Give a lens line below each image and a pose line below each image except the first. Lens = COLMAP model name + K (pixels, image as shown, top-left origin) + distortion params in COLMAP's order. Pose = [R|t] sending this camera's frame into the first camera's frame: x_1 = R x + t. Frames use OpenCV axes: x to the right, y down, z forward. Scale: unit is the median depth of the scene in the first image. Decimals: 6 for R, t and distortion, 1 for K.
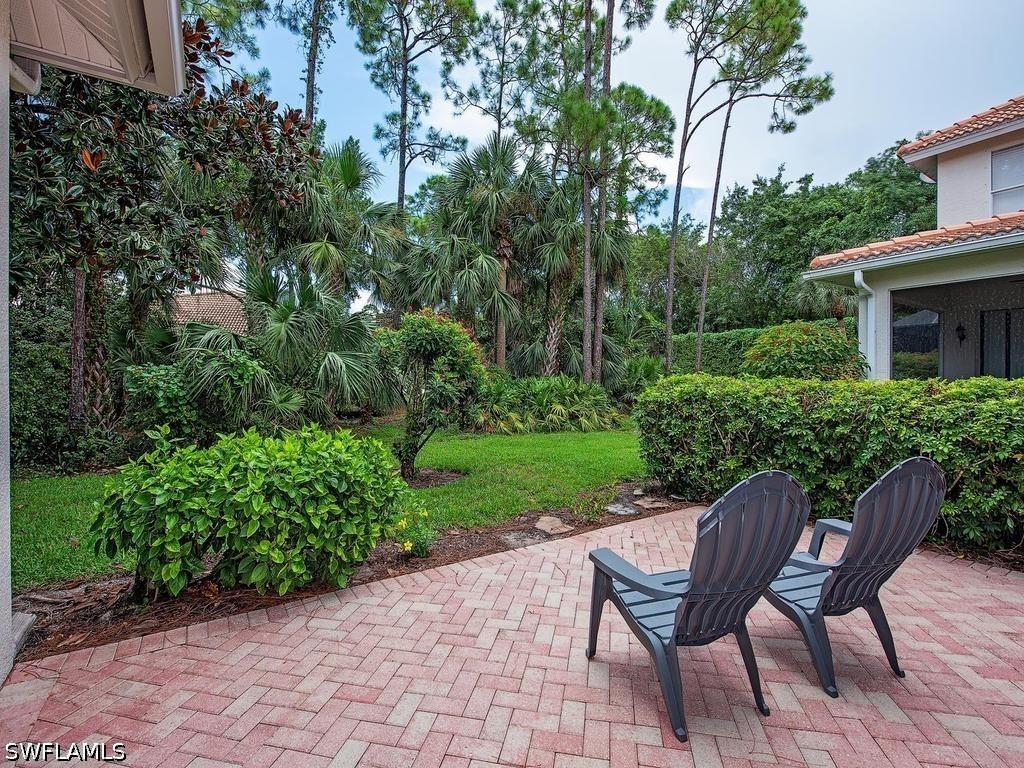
lens RADIAL K [[483.9, 0, 514.8], [0, 483.9, 386.7], [0, 0, 1]] dist [-0.002309, 0.000084]
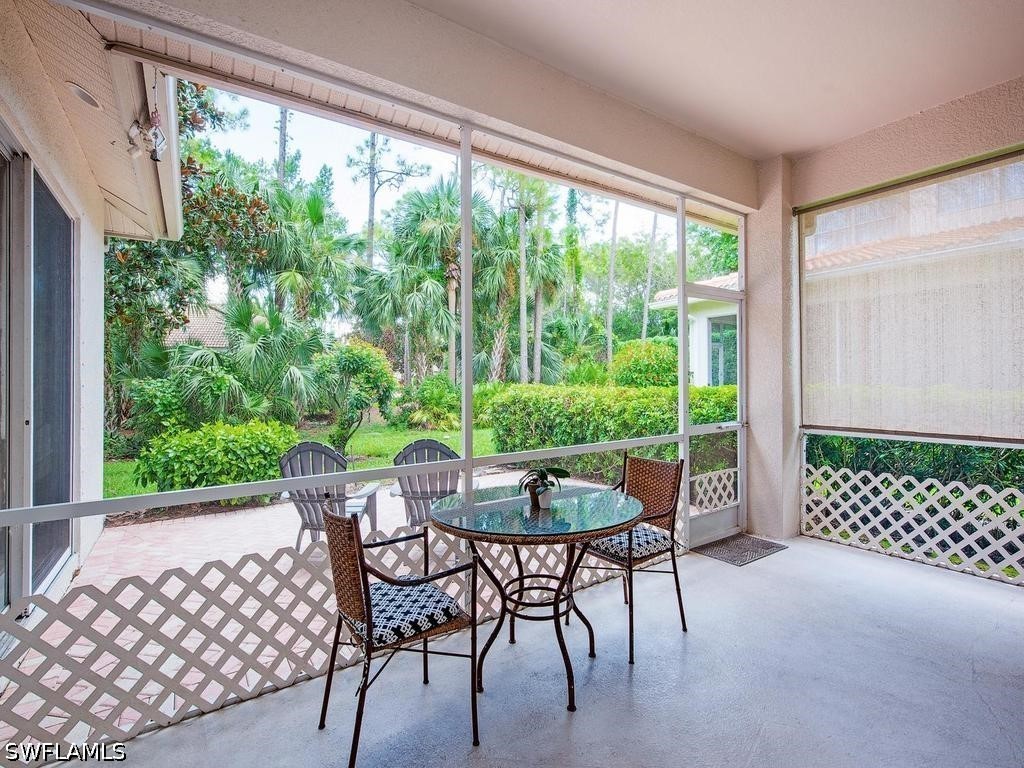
lens RADIAL K [[494.8, 0, 513.1], [0, 494.8, 379.5], [0, 0, 1]] dist [0.000801, 0.000031]
pose [[0.999907, -0.011245, 0.007669, 0.185075], [0.011392, 0.999746, -0.019448, -0.005804], [-0.007448, 0.019534, 0.999781, -0.294985]]
